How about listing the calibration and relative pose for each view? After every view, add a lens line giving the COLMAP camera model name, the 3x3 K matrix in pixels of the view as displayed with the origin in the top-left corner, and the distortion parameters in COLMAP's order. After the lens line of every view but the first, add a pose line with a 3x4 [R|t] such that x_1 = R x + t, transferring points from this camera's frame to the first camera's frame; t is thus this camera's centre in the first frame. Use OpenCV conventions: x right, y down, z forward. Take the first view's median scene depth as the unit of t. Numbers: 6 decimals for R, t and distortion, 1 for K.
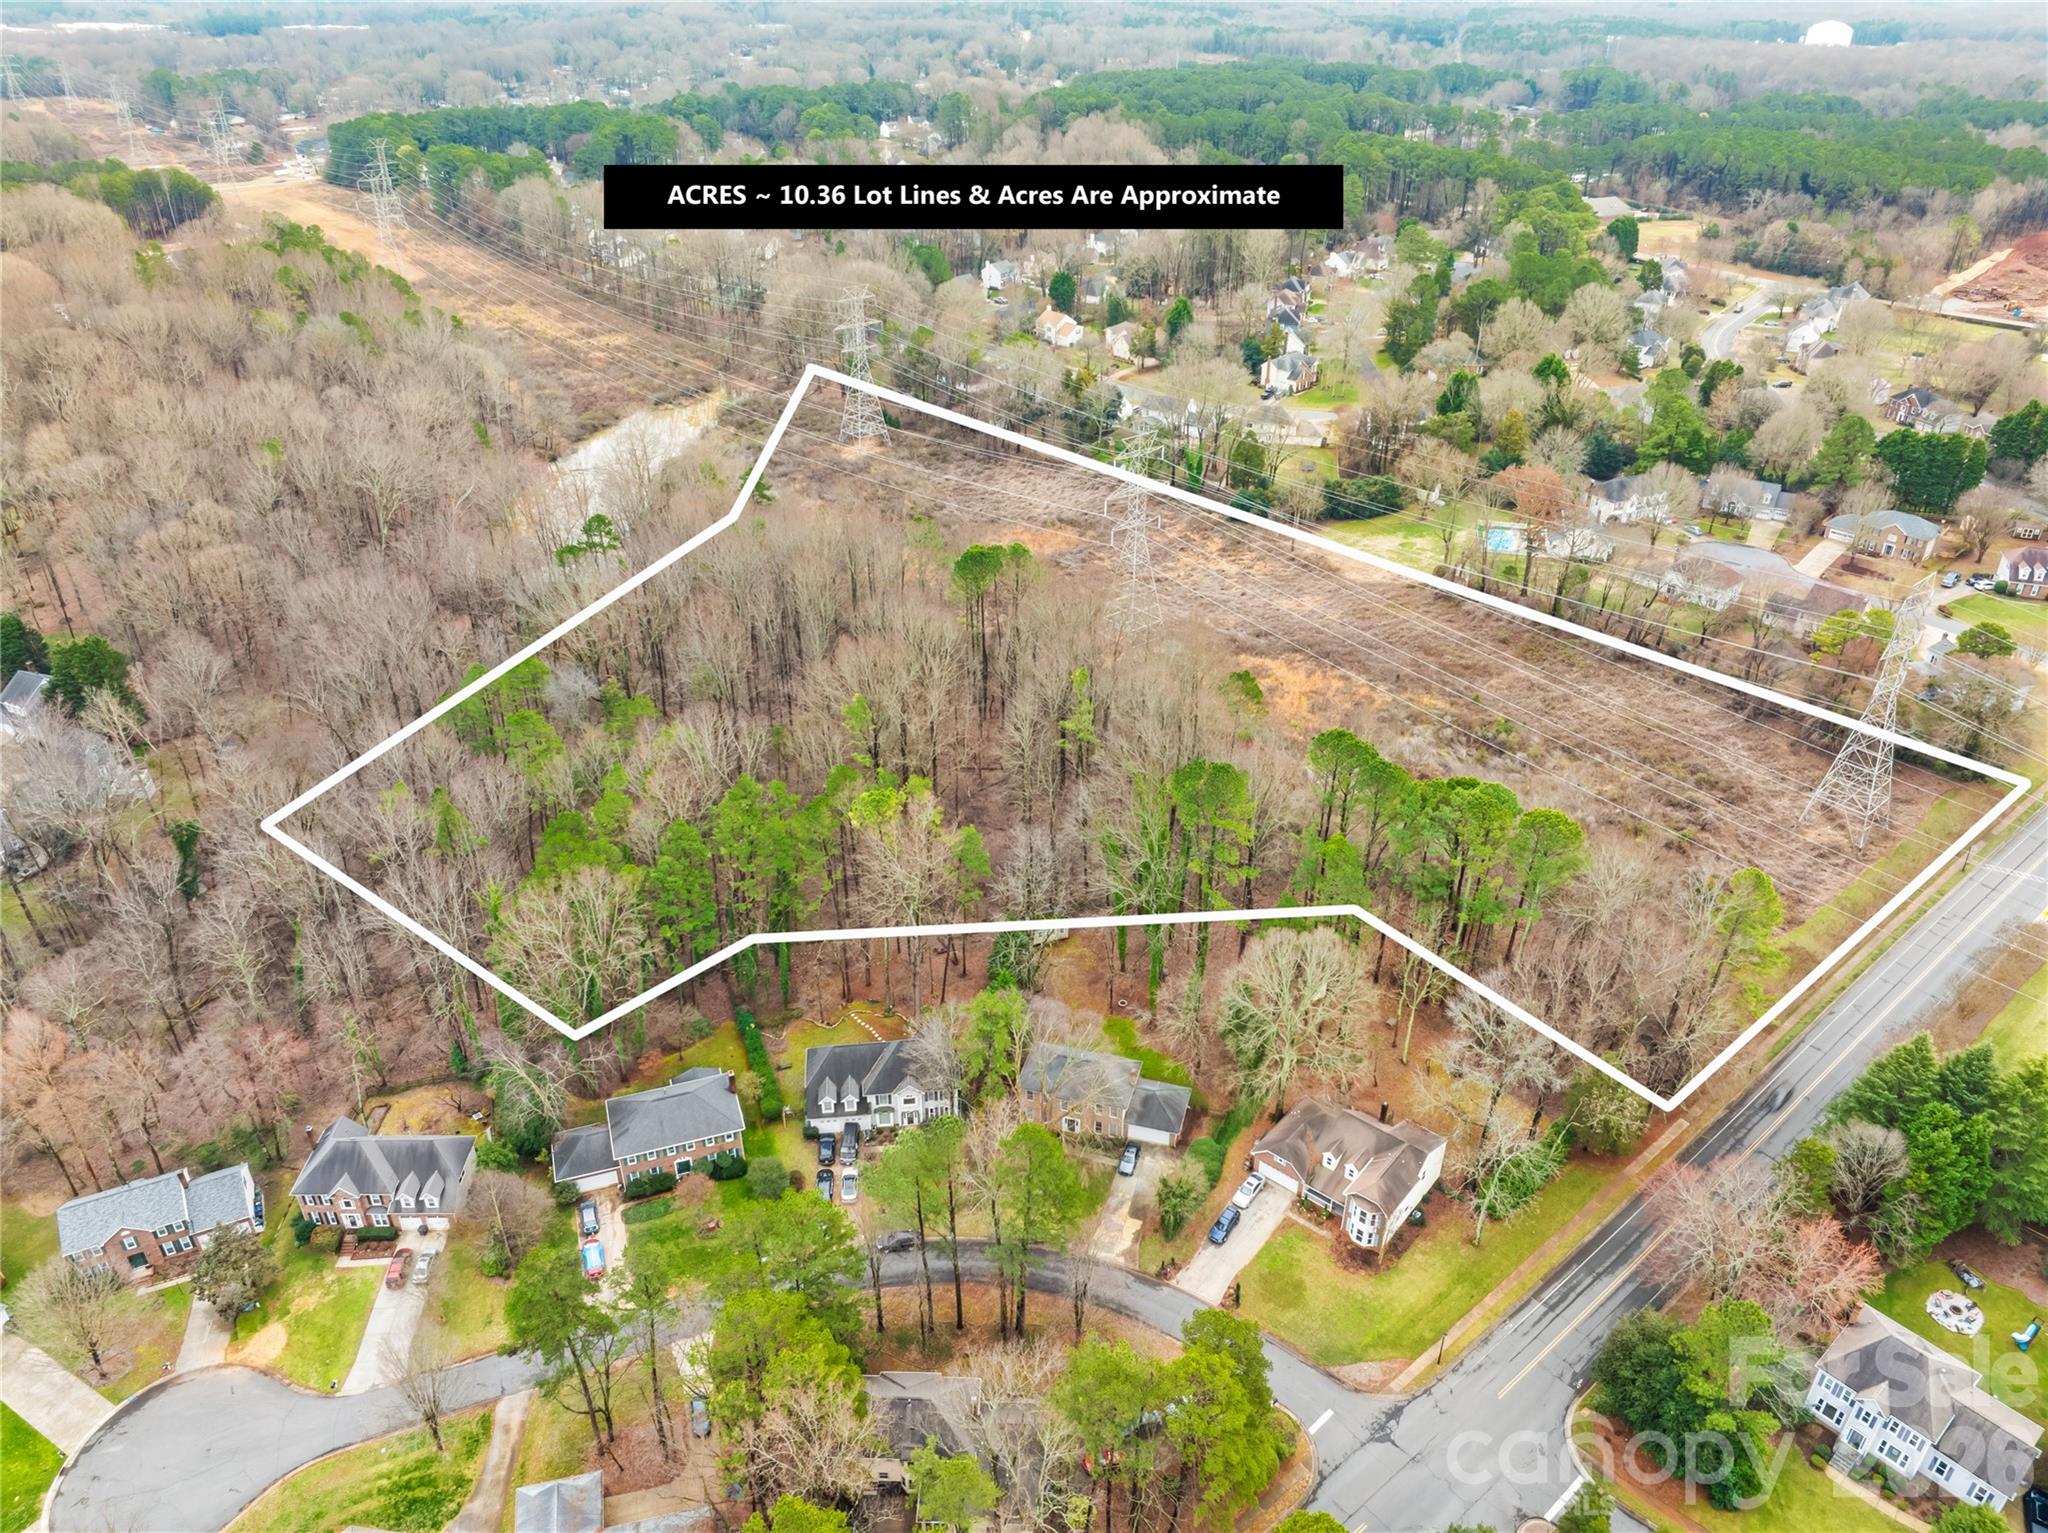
lens RADIAL K [[1449.4, 0, 1017.3], [0, 1449.4, 765.7], [0, 0, 1]] dist [-0.058784, 0.029702]
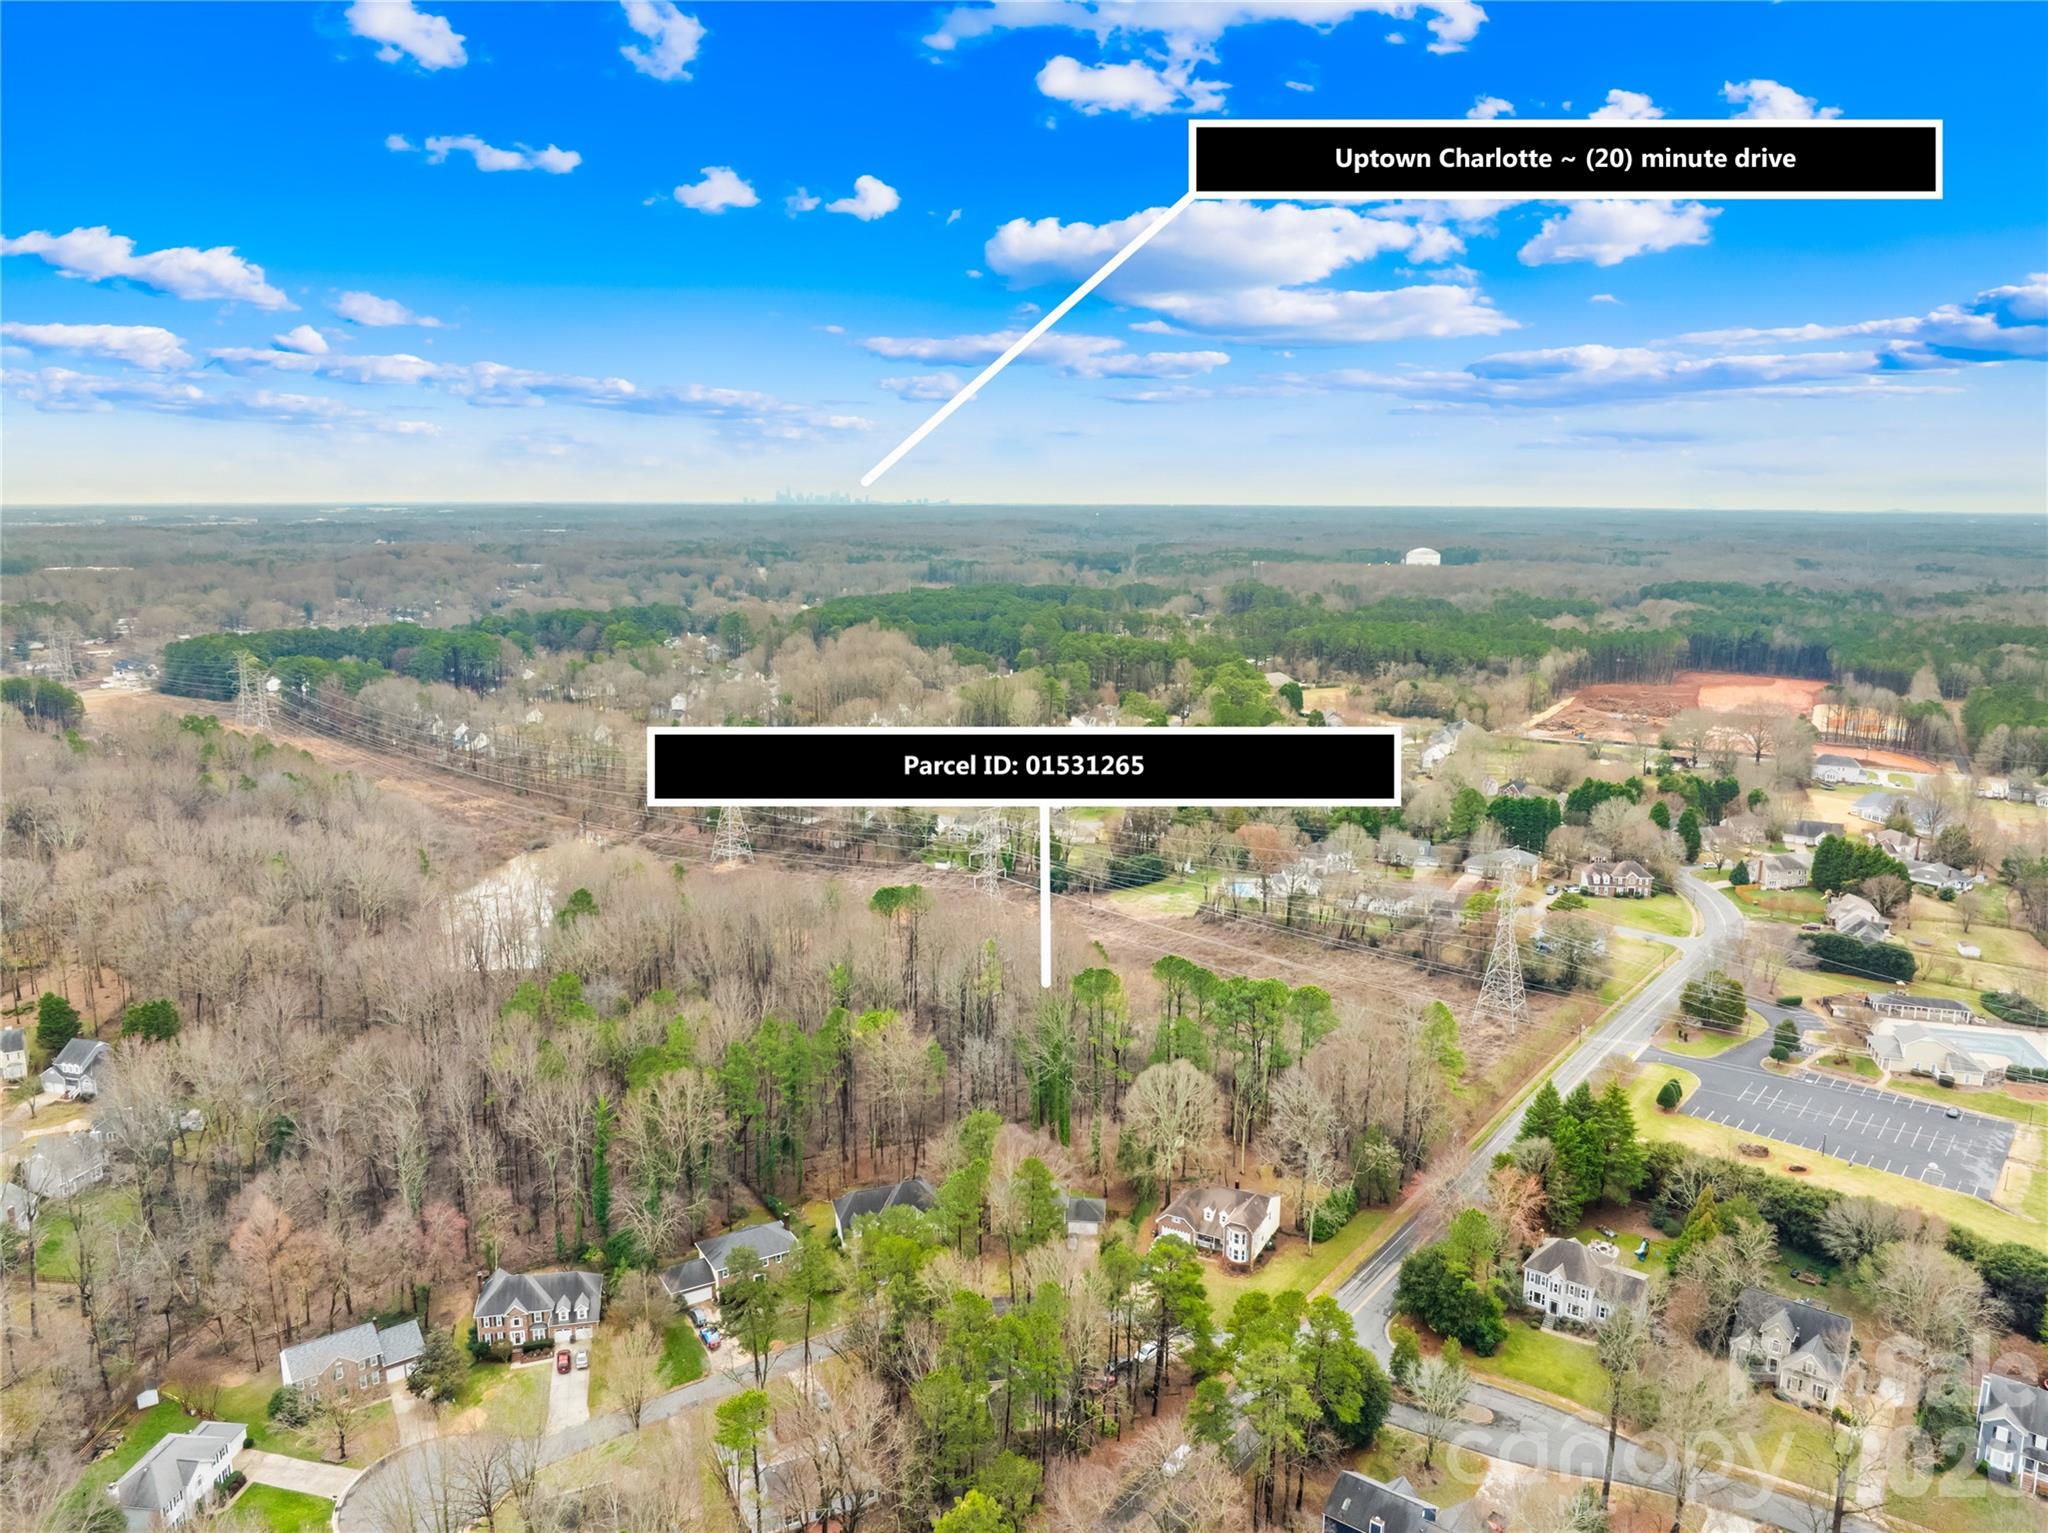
lens RADIAL K [[1449.4, 0, 1013.3], [0, 1449.4, 776.3], [0, 0, 1]] dist [-0.058784, 0.029702]
pose [[0.981126, -0.038066, 0.189586, -0.125225], [0.097911, 0.943255, -0.317307, 0.150585], [-0.166749, 0.329881, 0.929179, -0.256334]]
